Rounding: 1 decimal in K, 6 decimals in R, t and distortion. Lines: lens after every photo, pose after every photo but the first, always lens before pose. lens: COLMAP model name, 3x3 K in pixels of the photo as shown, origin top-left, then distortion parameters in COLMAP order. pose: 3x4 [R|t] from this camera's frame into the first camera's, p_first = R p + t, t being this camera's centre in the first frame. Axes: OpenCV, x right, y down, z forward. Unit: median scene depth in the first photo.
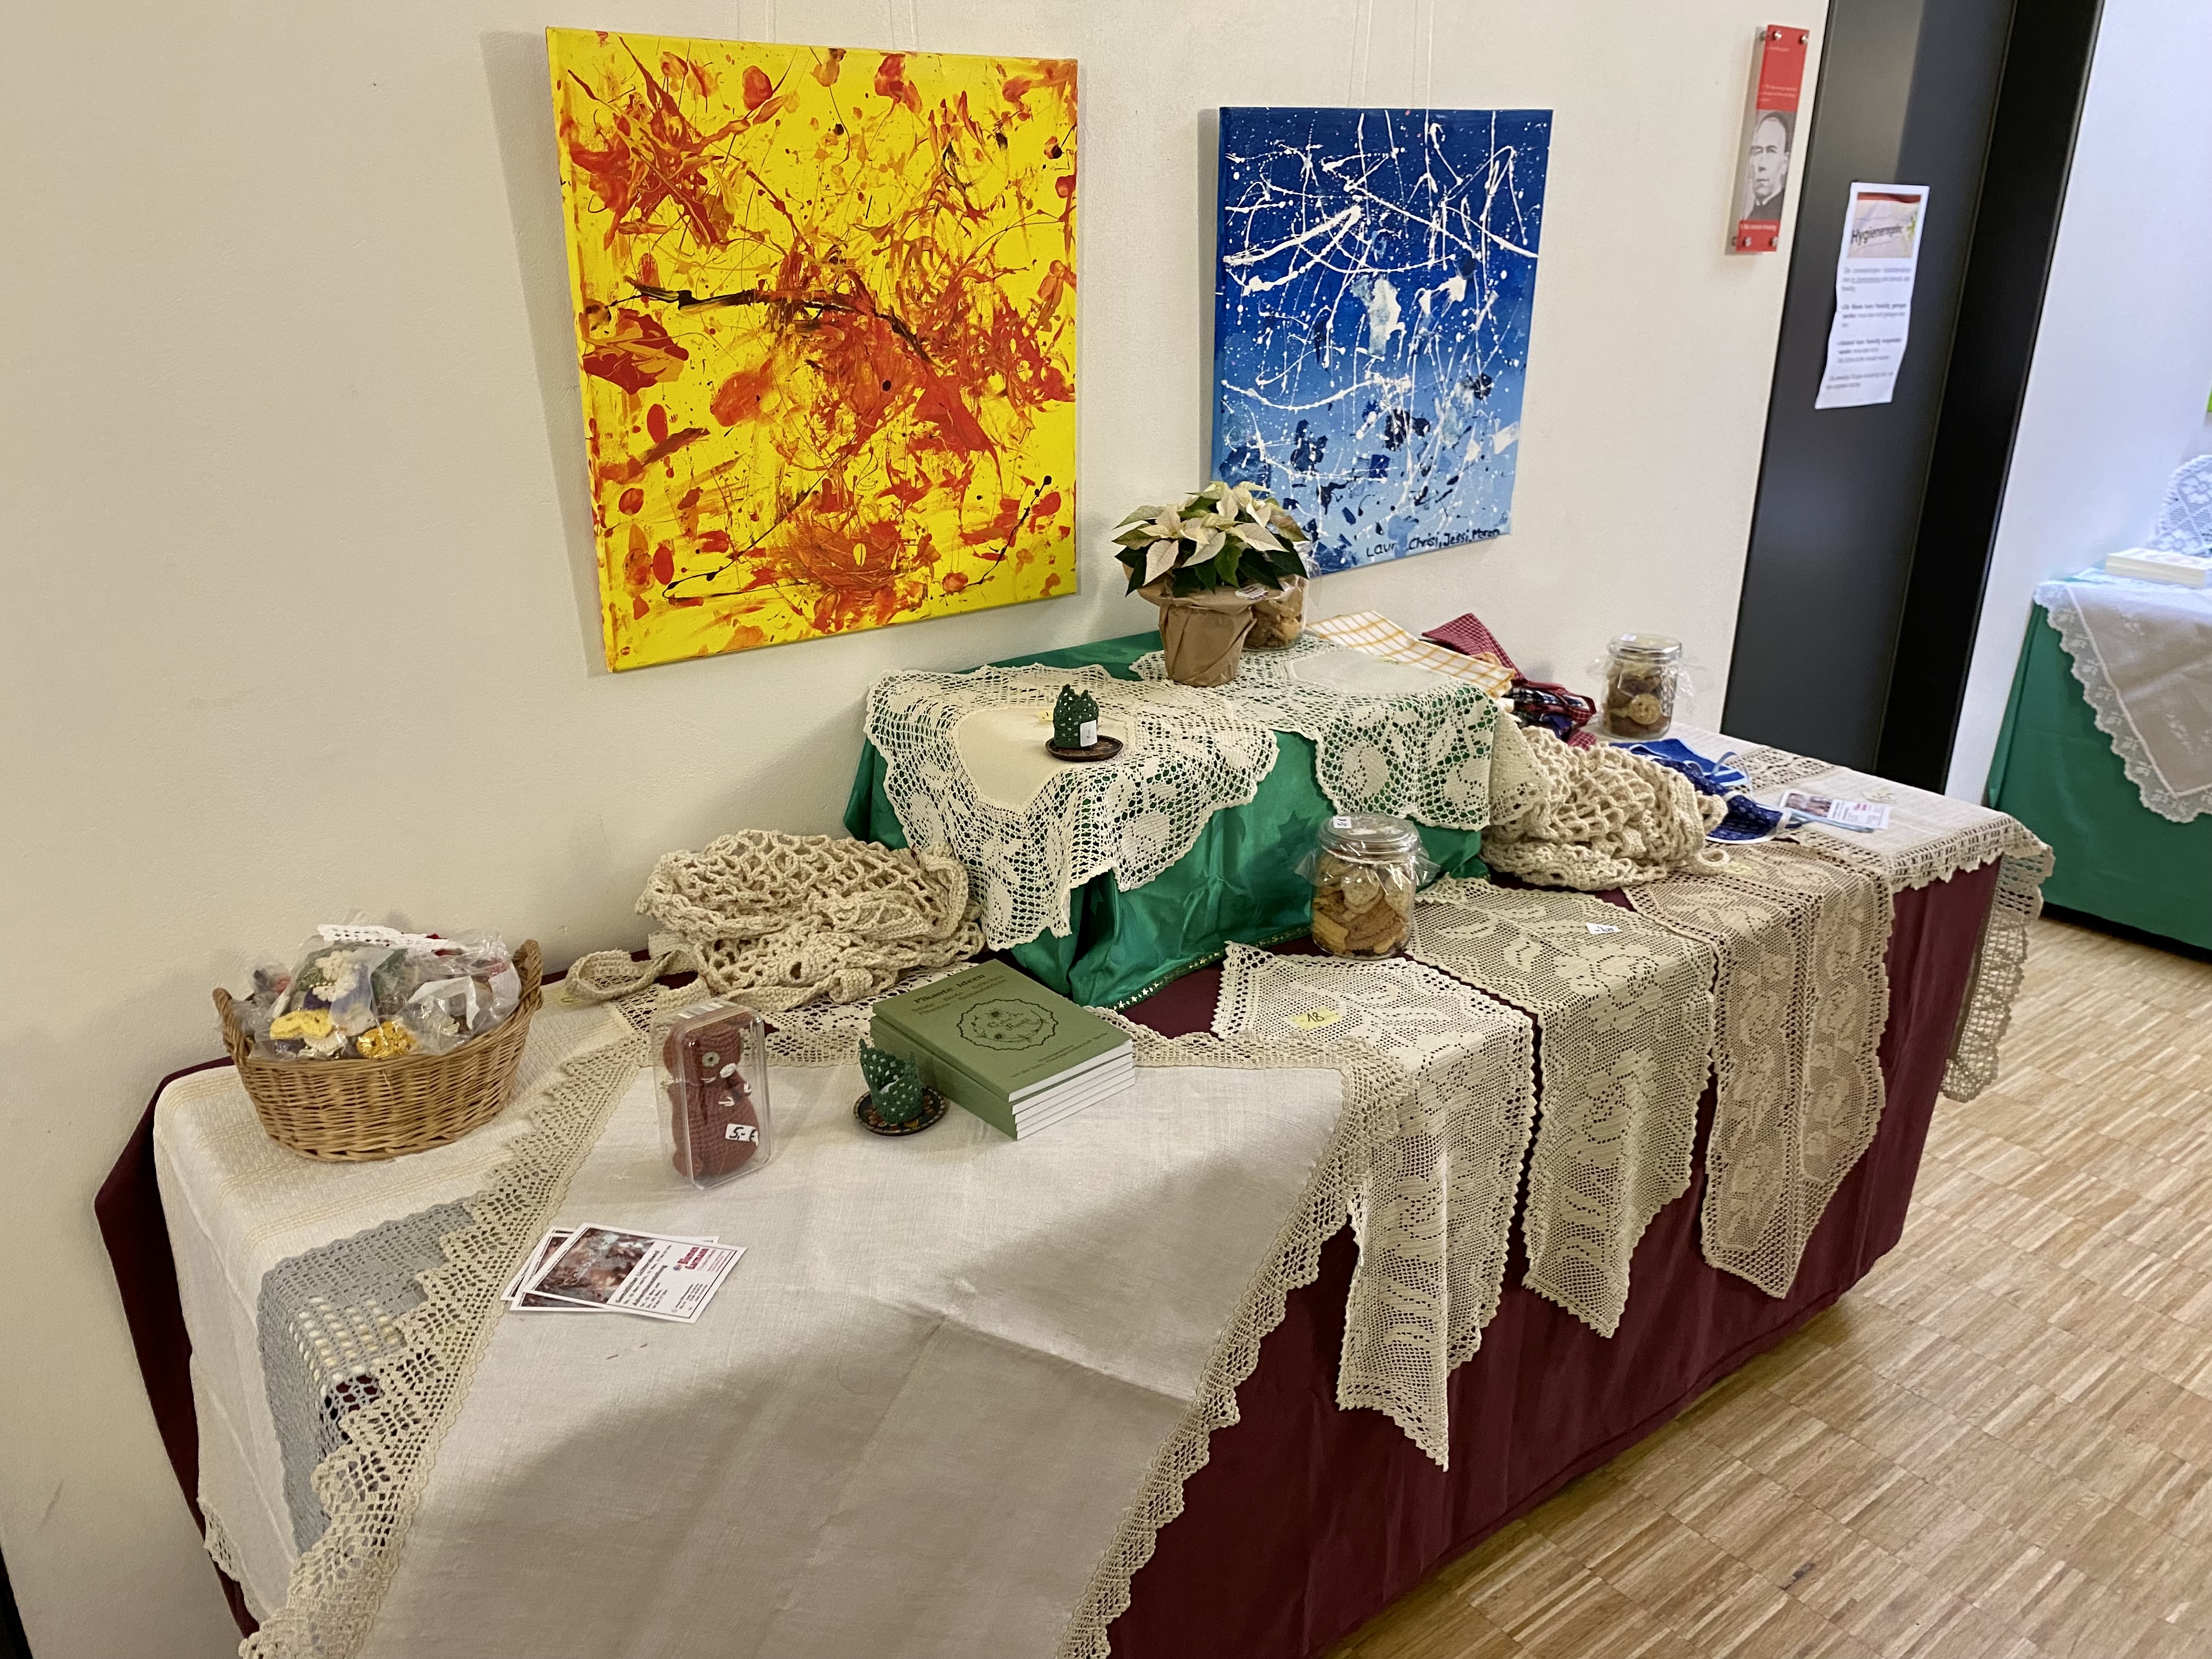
lens RADIAL K [[1683.4, 0, 1106.0], [0, 1683.4, 829.5], [0, 0, 1]] dist [0.078417, -0.165774]
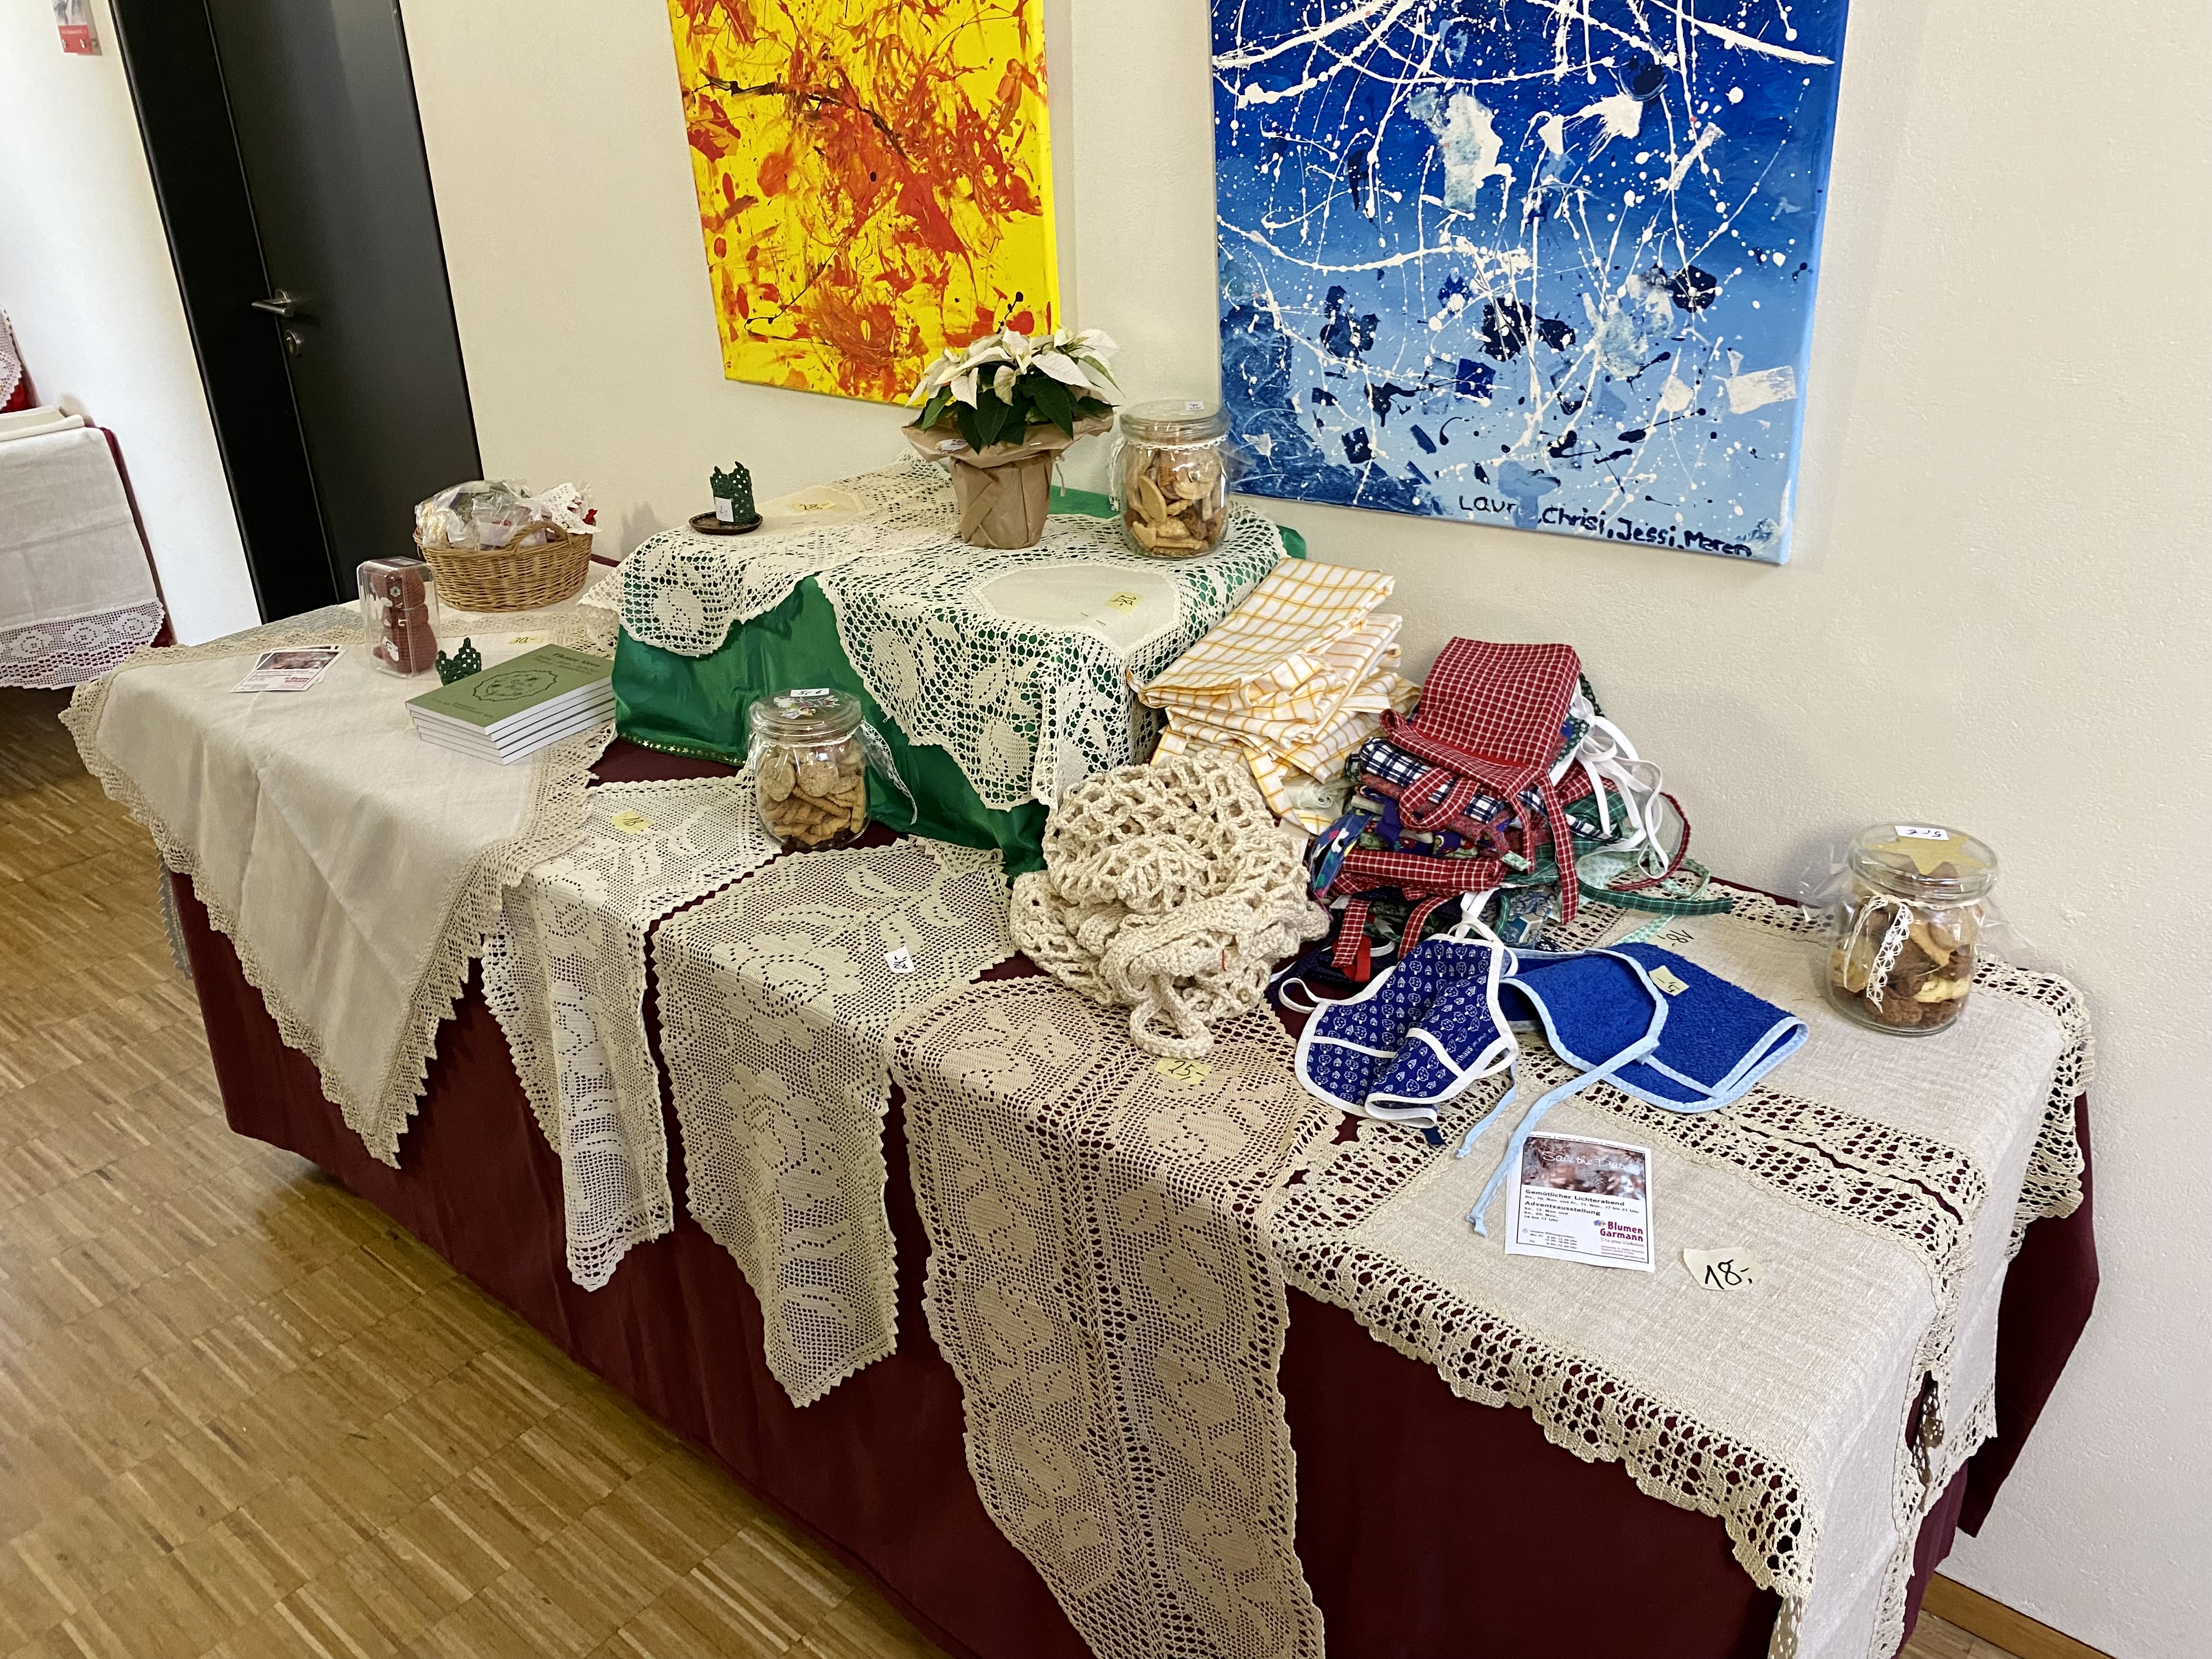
lens RADIAL K [[1748.0, 0, 1106.0], [0, 1748.0, 829.5], [0, 0, 1]] dist [-0.028200, 0.081449]
pose [[0.201336, 0.399631, -0.894292, 1.010346], [-0.320318, 0.889653, 0.325443, -0.286138], [0.925667, 0.220935, 0.307129, 0.842547]]
